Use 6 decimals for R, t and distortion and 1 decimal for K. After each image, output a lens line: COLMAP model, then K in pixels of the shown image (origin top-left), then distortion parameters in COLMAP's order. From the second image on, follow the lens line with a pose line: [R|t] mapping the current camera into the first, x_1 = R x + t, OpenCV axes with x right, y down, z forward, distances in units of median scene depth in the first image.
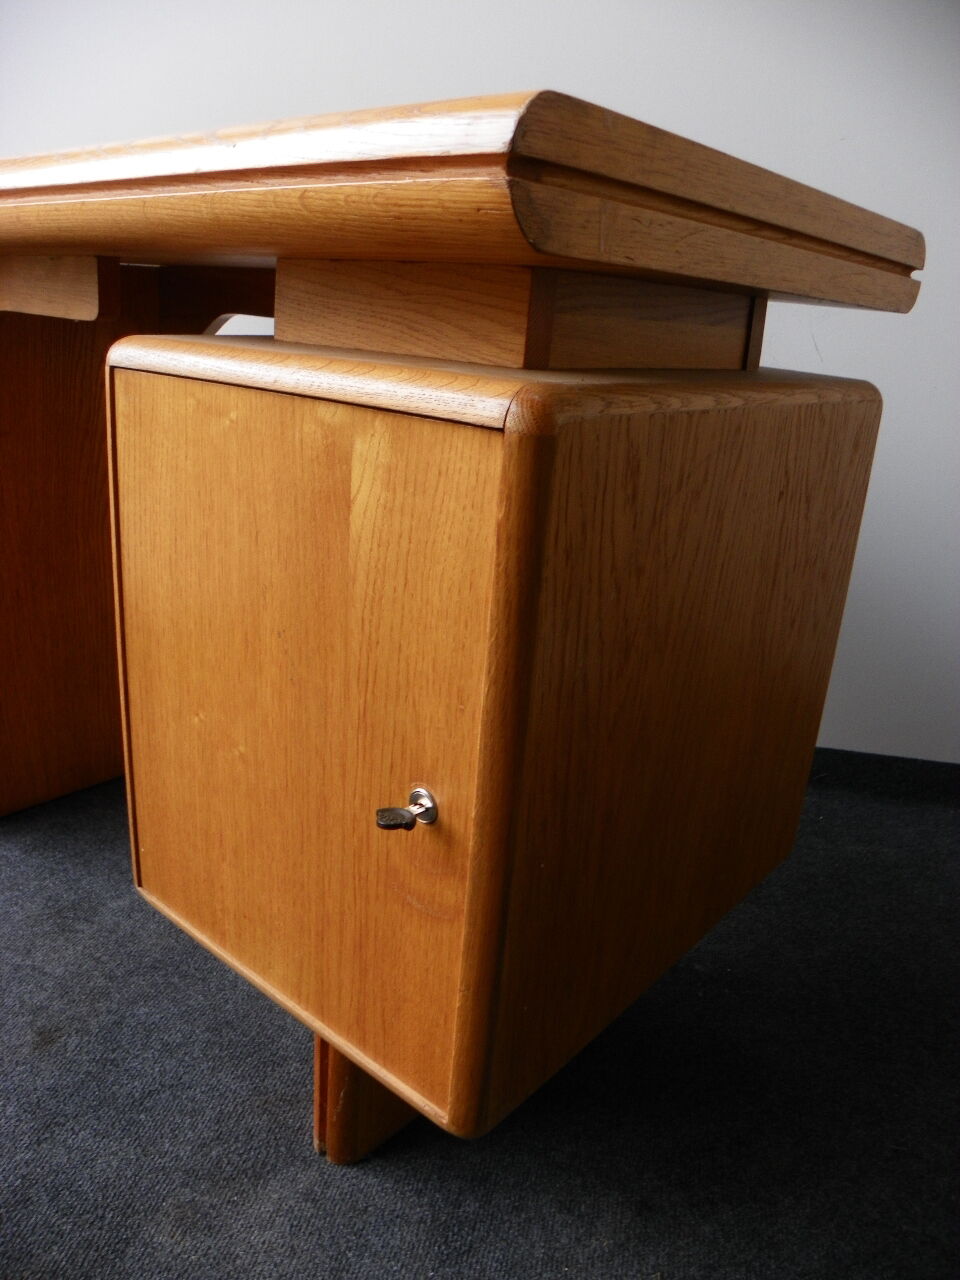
lens RADIAL K [[959.3, 0, 480.0], [0, 959.3, 640.0], [0, 0, 1]] dist [-0.160169, 0.093520]
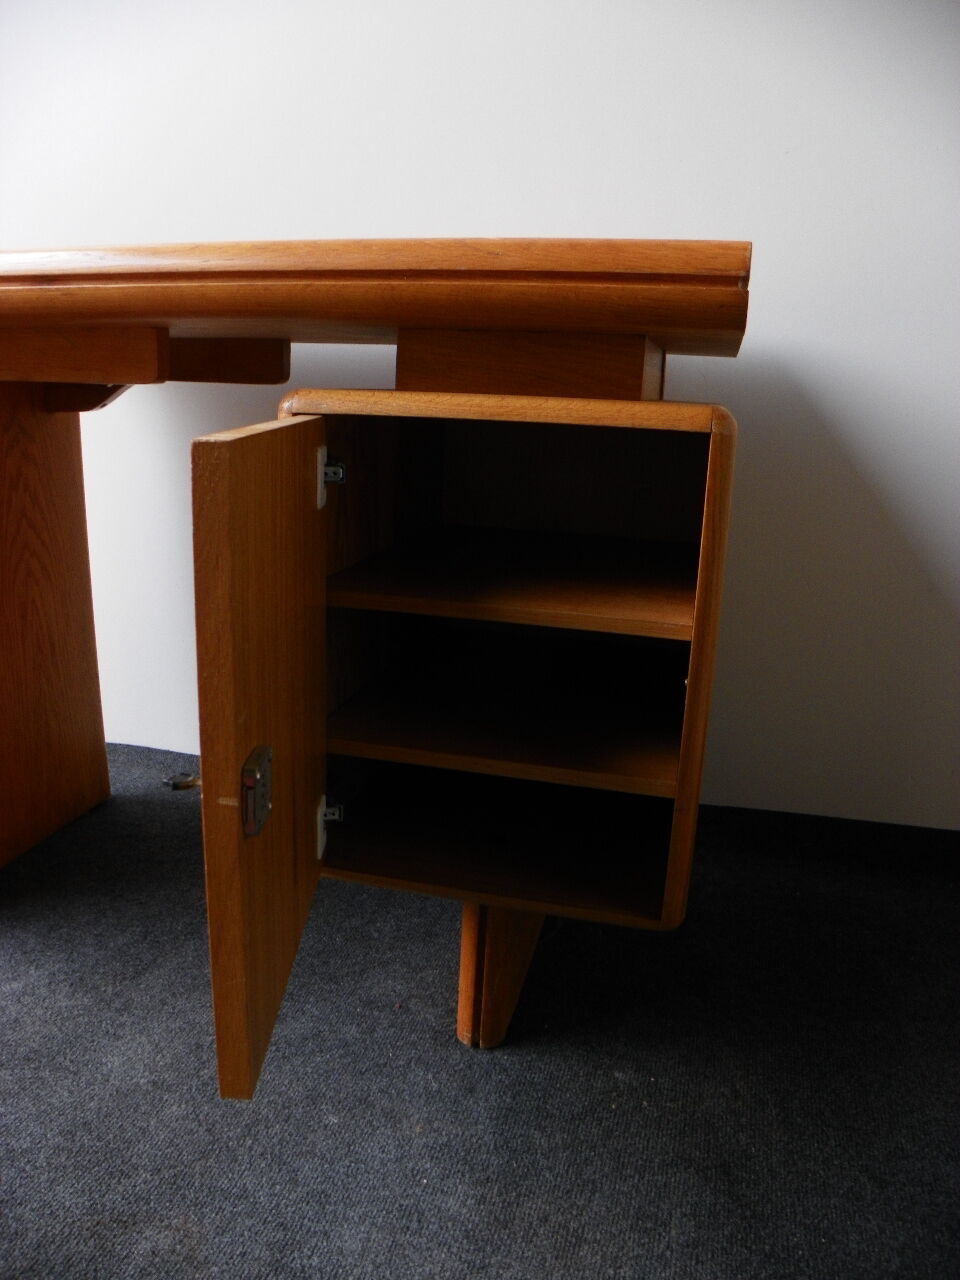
lens RADIAL K [[959.3, 0, 480.0], [0, 959.3, 640.0], [0, 0, 1]] dist [-0.160169, 0.093520]
pose [[0.897077, -0.148527, 0.416165, -0.834189], [0.172275, 0.984849, -0.019866, 0.078488], [-0.406909, 0.089516, 0.909072, -0.247266]]
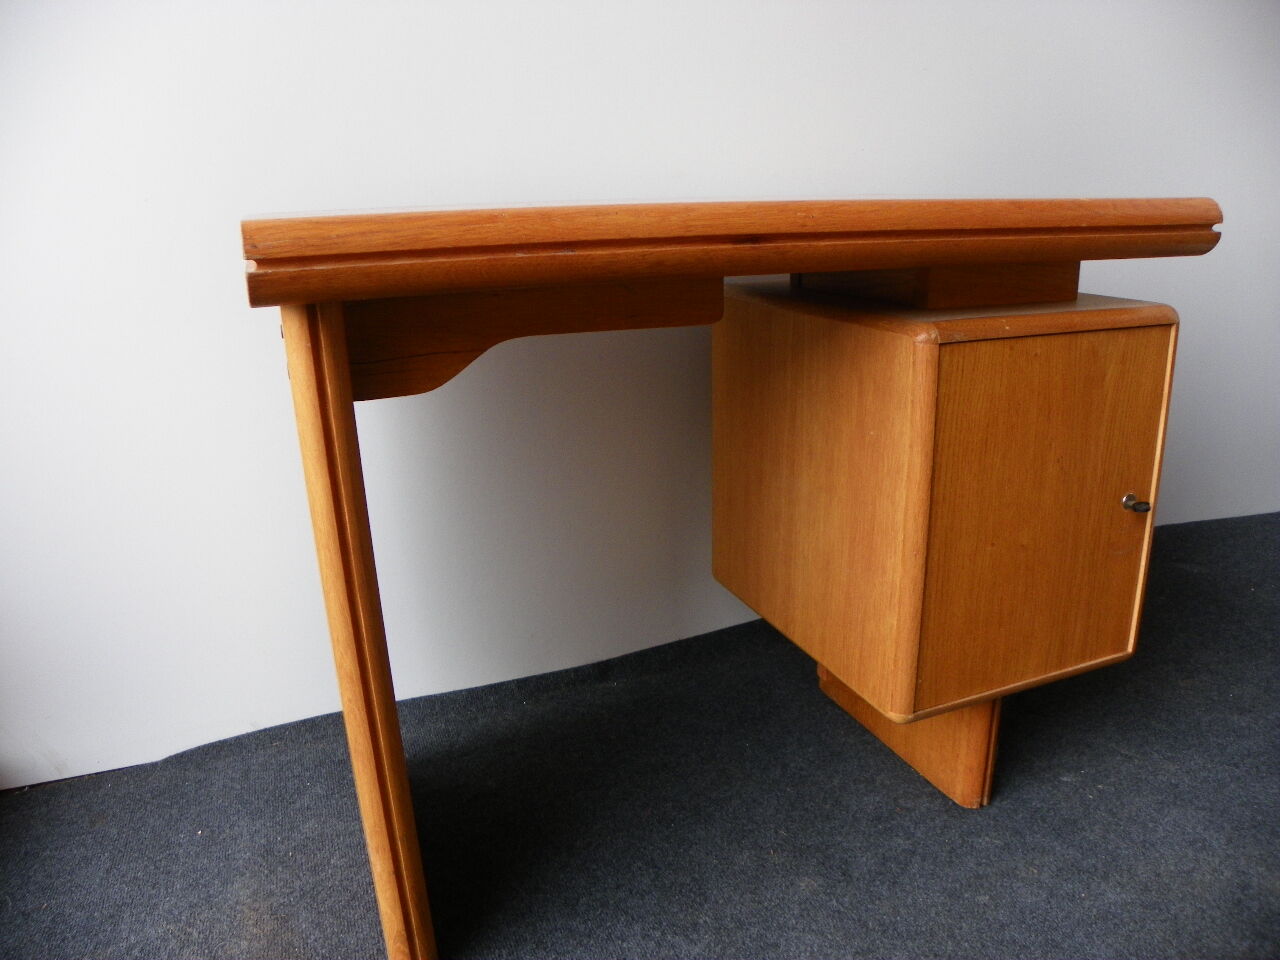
lens RADIAL K [[959.3, 0, 644.4], [0, 959.3, 486.6], [0, 0, 1]] dist [-0.160169, 0.093520]
pose [[0.470132, -0.340198, 0.814396, -2.127036], [0.351262, 0.918623, 0.180961, -0.582795], [-0.809686, 0.200991, 0.551373, 0.676878]]
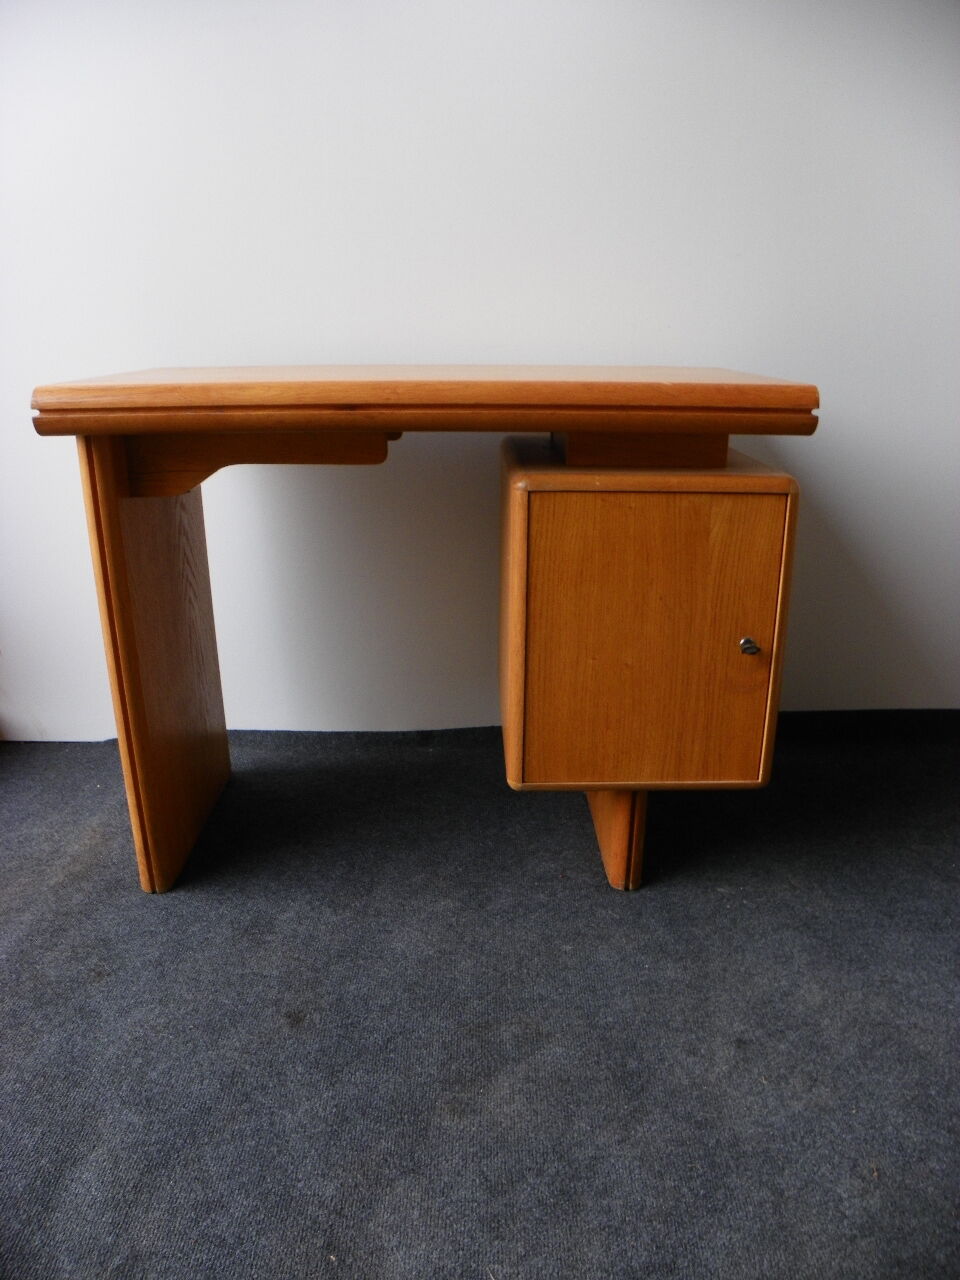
lens RADIAL K [[946.4, 0, 473.2], [0, 946.4, 640.4], [0, 0, 1]] dist [-0.127516, -0.001693]
pose [[0.759607, -0.269611, 0.591867, -1.910519], [0.268376, 0.958877, 0.092358, -0.238184], [-0.592428, 0.088687, 0.800727, -0.500506]]
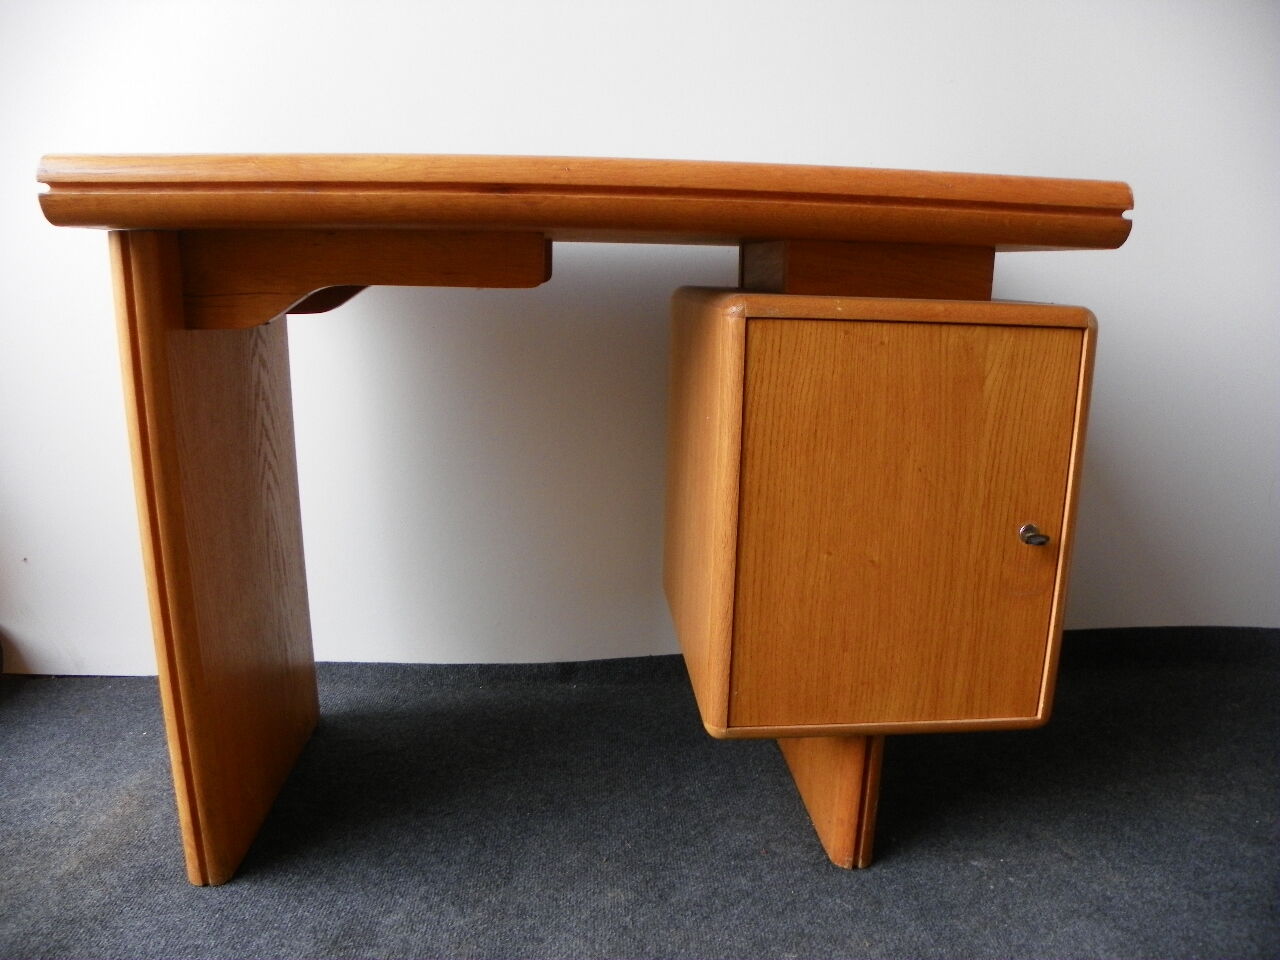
lens RADIAL K [[959.3, 0, 644.4], [0, 959.3, 486.6], [0, 0, 1]] dist [-0.160169, 0.093520]
pose [[0.713967, -0.209255, 0.668179, -1.673981], [0.263387, 0.964470, 0.020609, -0.139041], [-0.648751, 0.161275, 0.743715, 0.106502]]
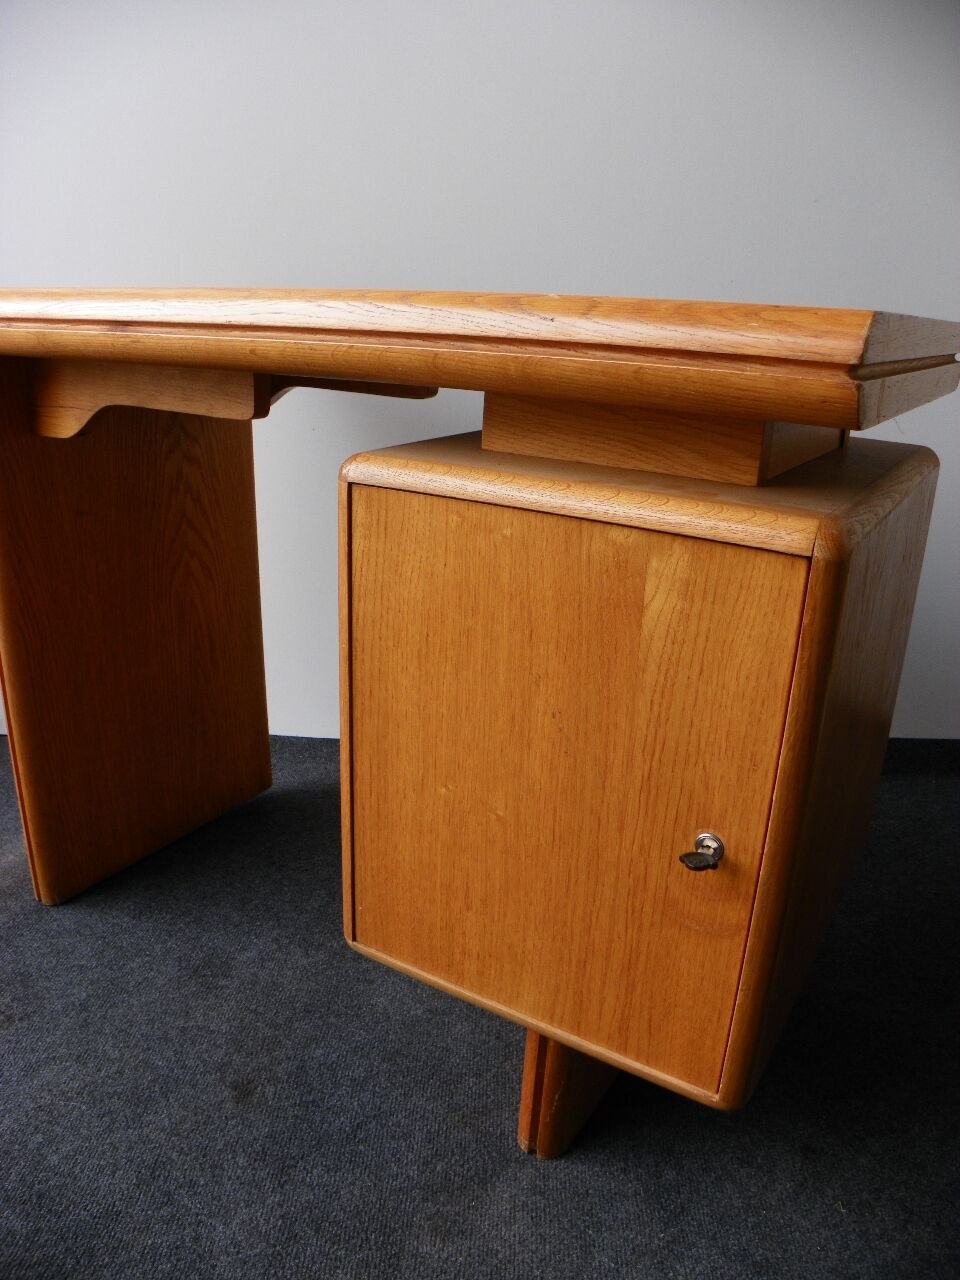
lens RADIAL K [[959.3, 0, 480.0], [0, 959.3, 640.0], [0, 0, 1]] dist [-0.160169, 0.093520]
pose [[0.988342, -0.082728, 0.127813, -0.453092], [0.081813, 0.996571, 0.012404, -0.123497], [-0.128401, -0.001802, 0.991721, -0.161196]]
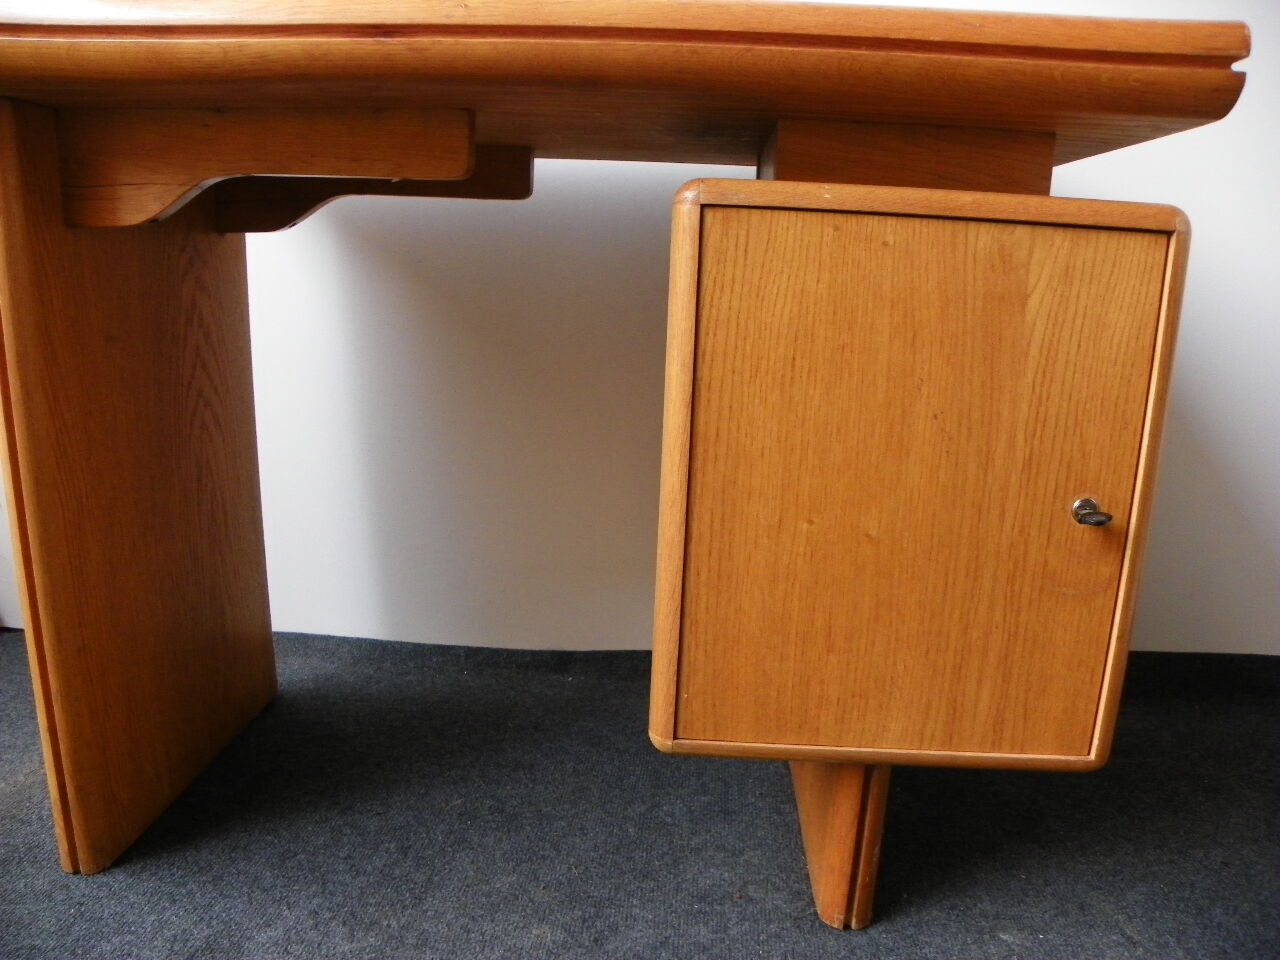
lens RADIAL K [[969.7, 0, 643.5], [0, 969.7, 488.4], [0, 0, 1]] dist [-0.159039, 0.093957]
pose [[0.797878, -0.175893, 0.576586, -1.263987], [0.219530, 0.975586, -0.006173, 0.009424], [-0.561424, 0.131503, 0.817013, 0.222723]]
